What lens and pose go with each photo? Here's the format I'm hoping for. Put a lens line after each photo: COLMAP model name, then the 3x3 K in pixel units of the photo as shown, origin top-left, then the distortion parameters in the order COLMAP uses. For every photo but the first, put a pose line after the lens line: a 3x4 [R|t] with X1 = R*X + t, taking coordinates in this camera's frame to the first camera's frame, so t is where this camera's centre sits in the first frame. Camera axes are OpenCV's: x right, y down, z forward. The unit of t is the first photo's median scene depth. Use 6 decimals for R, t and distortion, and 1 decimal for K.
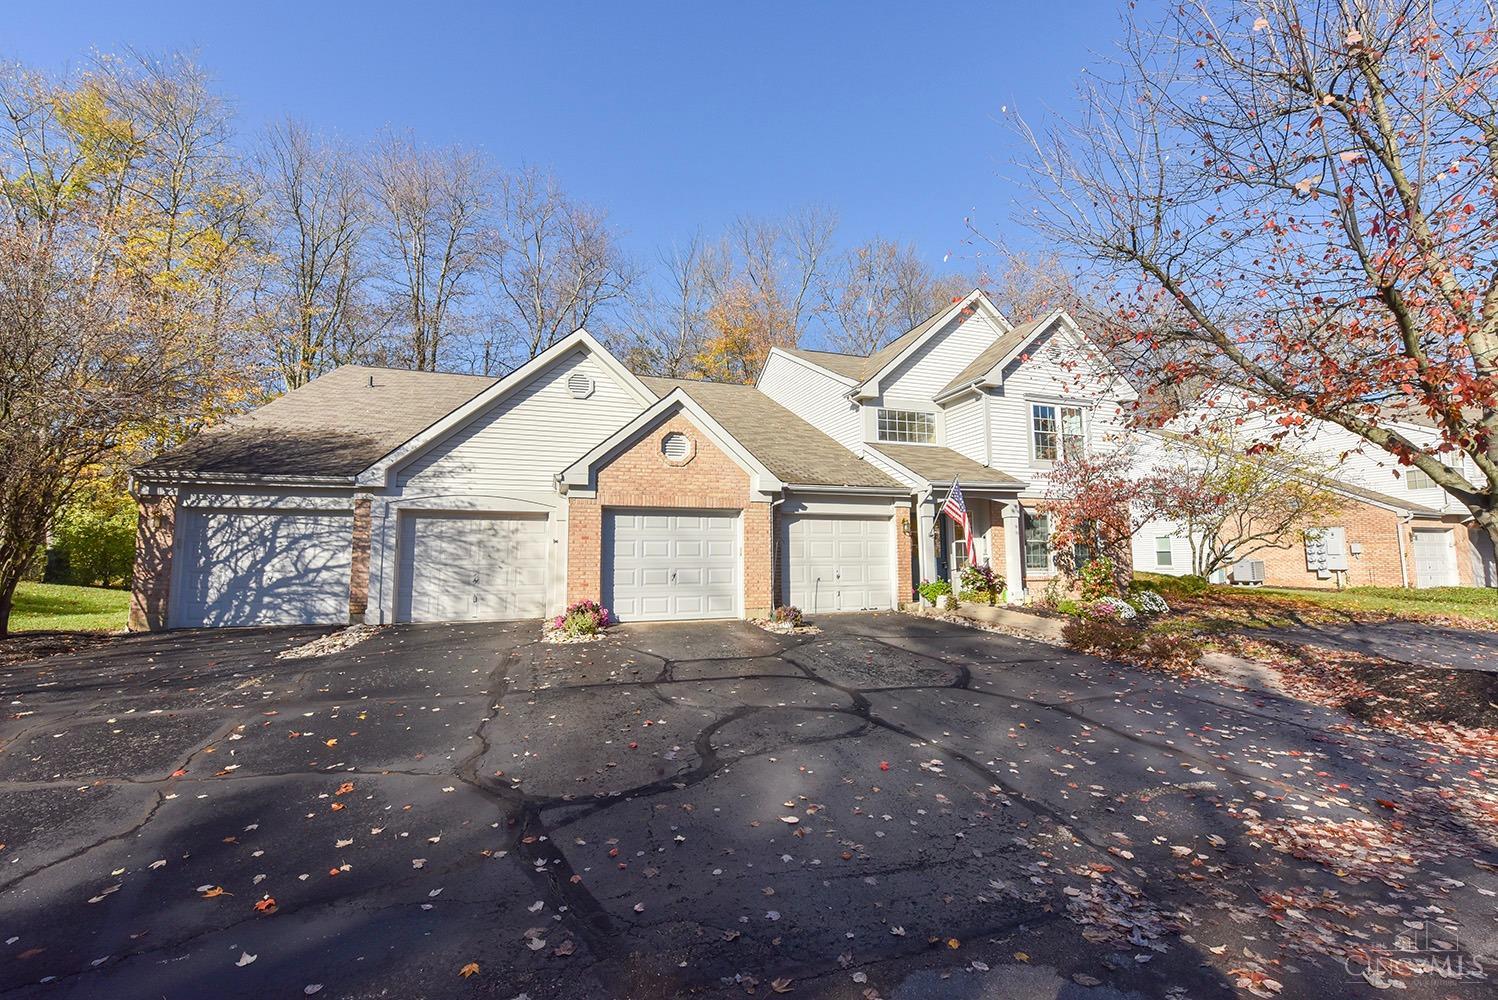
lens RADIAL K [[598.8, 0, 749.0], [0, 598.8, 500.0], [0, 0, 1]] dist [-0.010737, -0.004361]
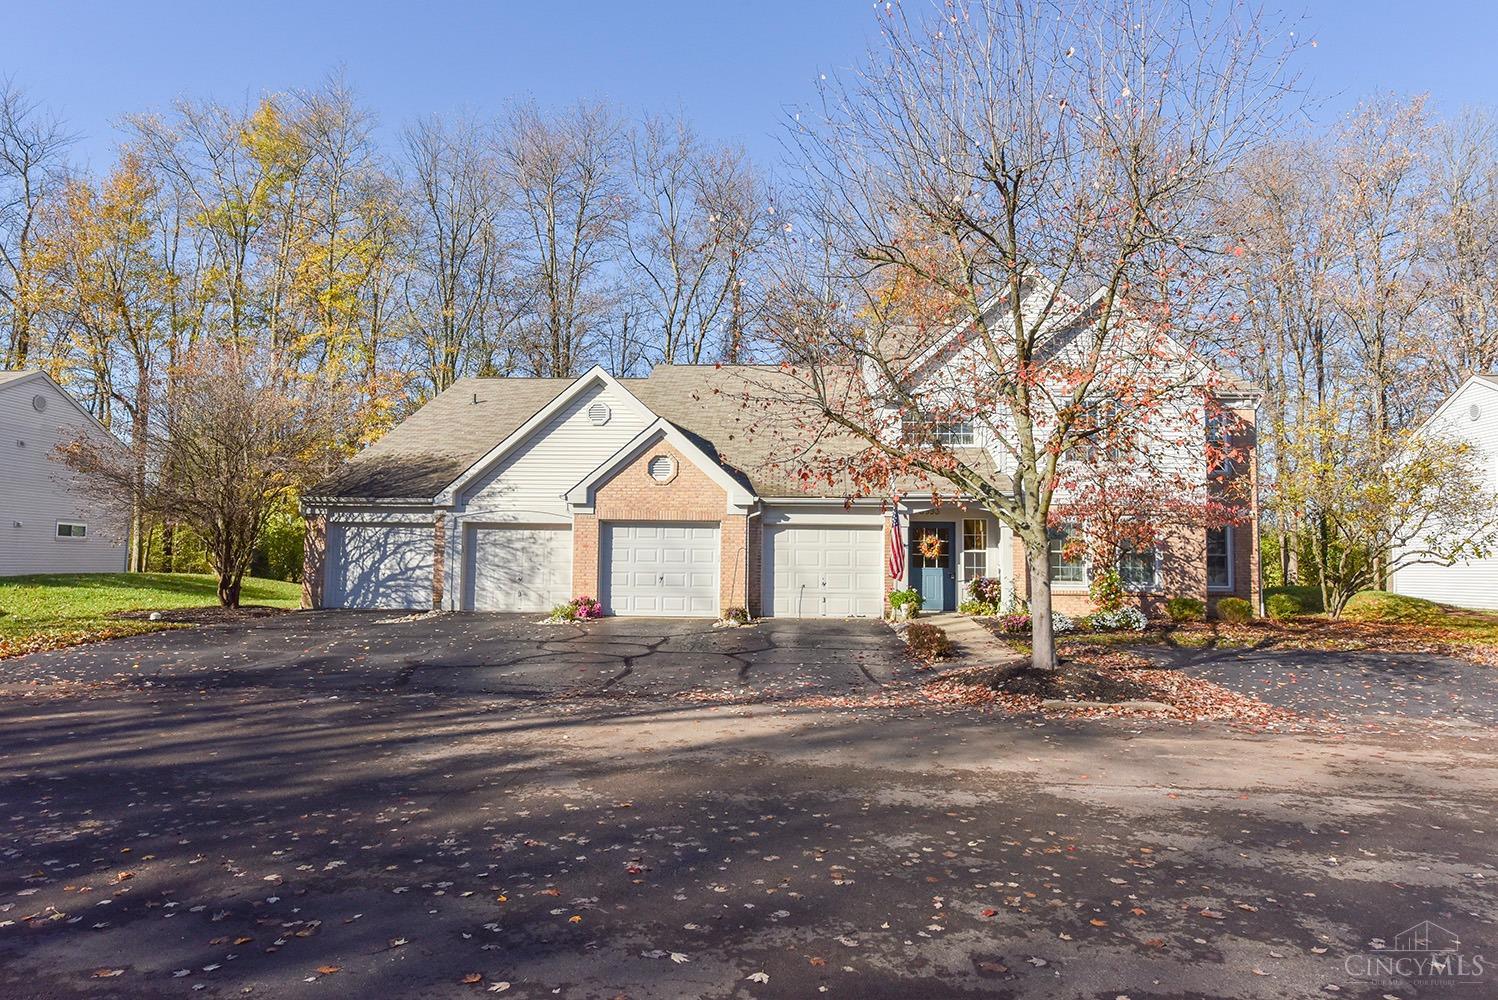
lens RADIAL K [[910.1, 0, 749.0], [0, 910.1, 500.0], [0, 0, 1]] dist [0.000147, -0.000414]
pose [[0.931728, -0.009297, -0.363038, 0.678558], [0.019058, 0.999546, 0.023317, -0.065172], [0.362656, -0.028644, 0.931483, -0.586482]]
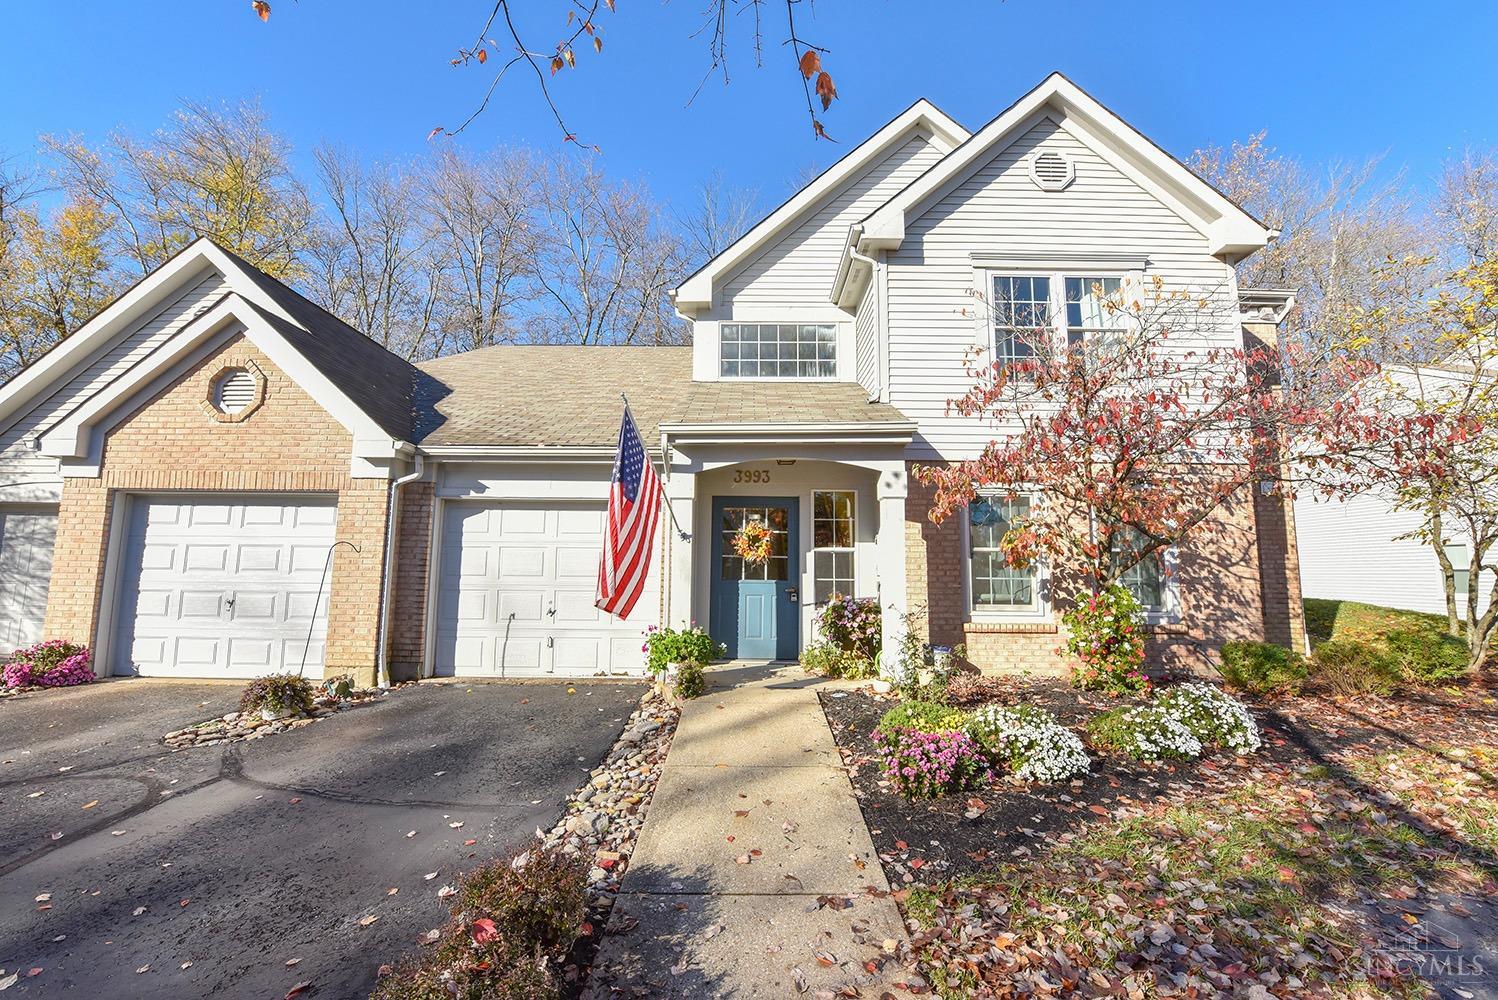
lens RADIAL K [[598.8, 0, 749.0], [0, 598.8, 500.0], [0, 0, 1]] dist [-0.010737, -0.004361]
pose [[0.948307, -0.022861, -0.316530, 0.559919], [0.018083, 0.999674, -0.018027, 0.042334], [0.316839, 0.011372, 0.948411, 0.597121]]
